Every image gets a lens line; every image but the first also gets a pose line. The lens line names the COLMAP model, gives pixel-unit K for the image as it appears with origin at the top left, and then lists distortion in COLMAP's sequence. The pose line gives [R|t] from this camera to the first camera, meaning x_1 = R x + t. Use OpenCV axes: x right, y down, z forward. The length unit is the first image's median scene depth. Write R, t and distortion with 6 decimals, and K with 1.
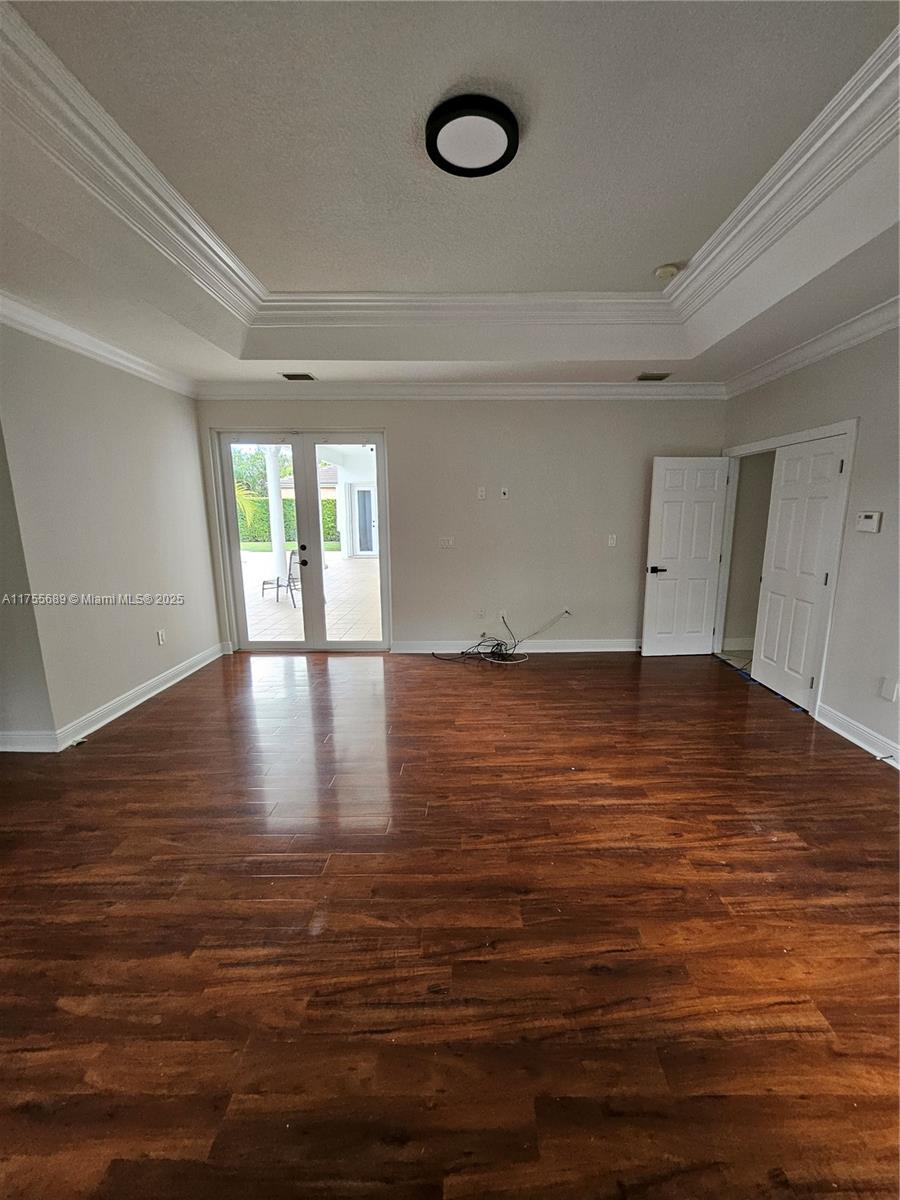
lens RADIAL K [[472.6, 0, 470.9], [0, 472.6, 597.3], [0, 0, 1]] dist [-0.001684, -0.002288]
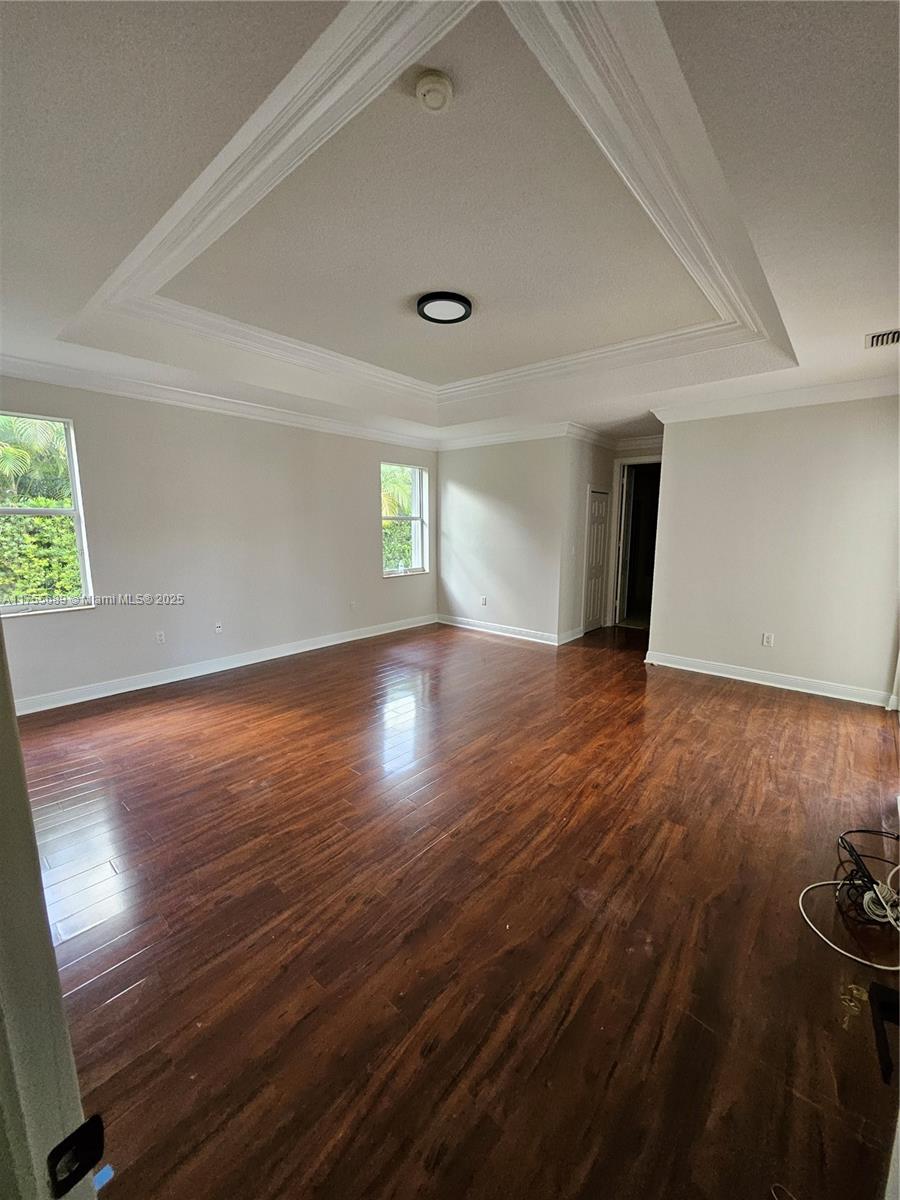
lens RADIAL K [[472.6, 0, 470.9], [0, 472.6, 597.3], [0, 0, 1]] dist [-0.001684, -0.002288]
pose [[-0.640479, 0.114810, -0.759345, 0.824341], [-0.146969, 0.952164, 0.267926, -0.270455], [0.753781, 0.283202, -0.592968, 1.444796]]
